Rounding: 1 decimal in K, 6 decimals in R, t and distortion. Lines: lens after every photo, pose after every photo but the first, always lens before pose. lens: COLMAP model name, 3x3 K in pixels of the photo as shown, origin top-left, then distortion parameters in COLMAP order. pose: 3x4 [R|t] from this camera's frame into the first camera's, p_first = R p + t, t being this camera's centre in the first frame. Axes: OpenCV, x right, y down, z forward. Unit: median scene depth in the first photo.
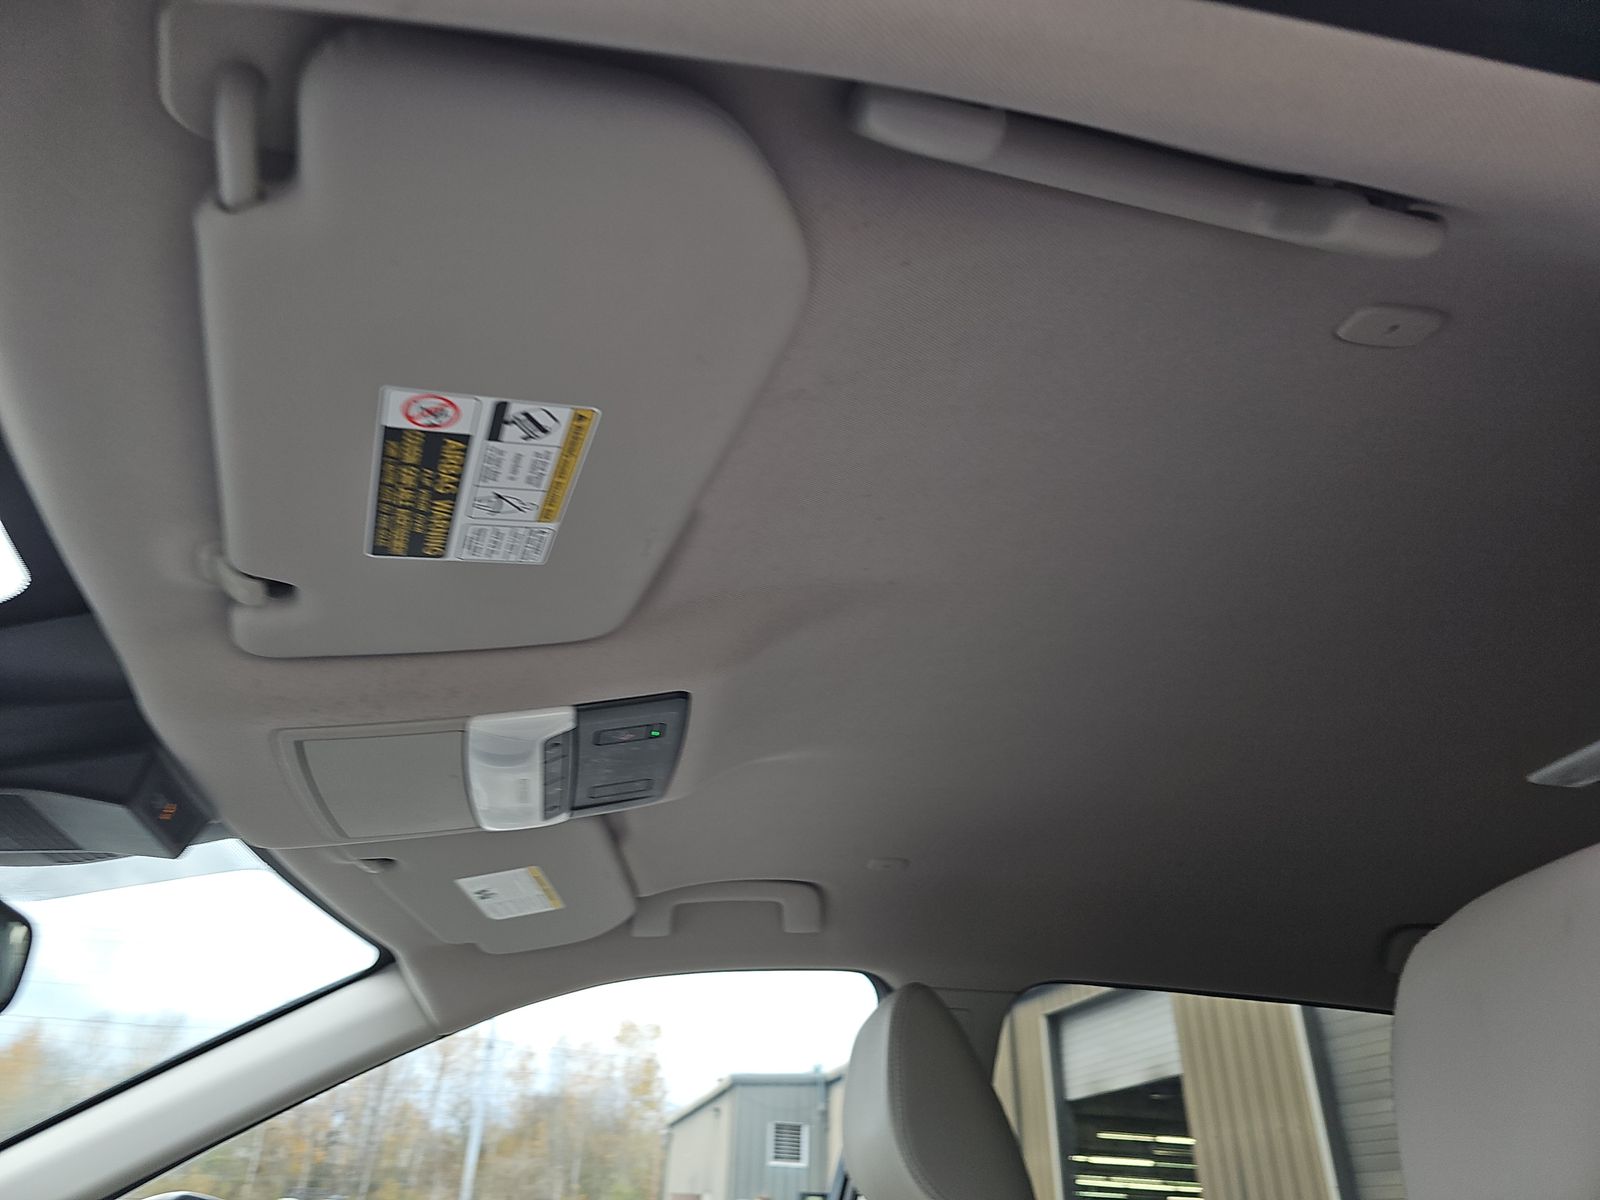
lens RADIAL K [[1071.8, 0, 771.4], [0, 1071.8, 608.6], [0, 0, 1]] dist [0.001270, -0.001147]
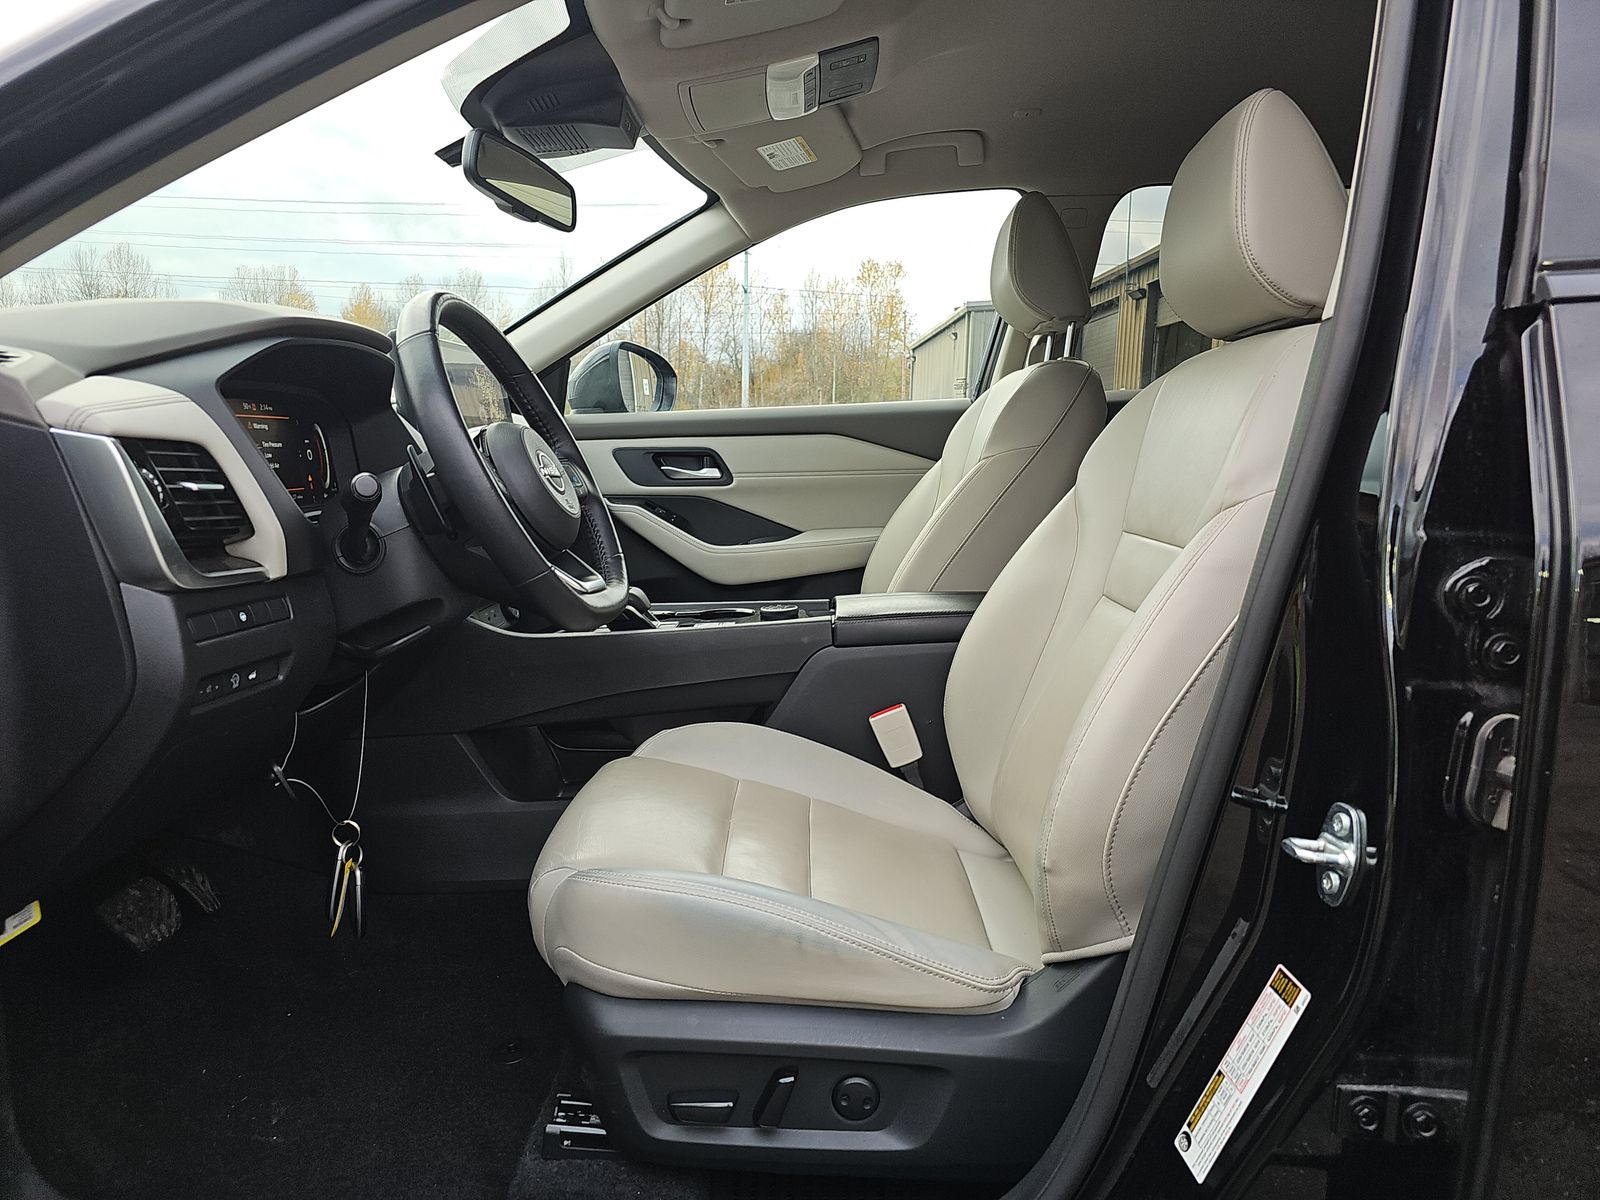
lens RADIAL K [[1071.8, 0, 771.4], [0, 1071.8, 608.6], [0, 0, 1]] dist [0.001270, -0.001147]
pose [[0.976211, 0.016315, -0.216209, 0.096237], [0.123037, 0.779388, 0.614342, -0.188382], [0.178533, -0.626329, 0.758839, -0.640338]]
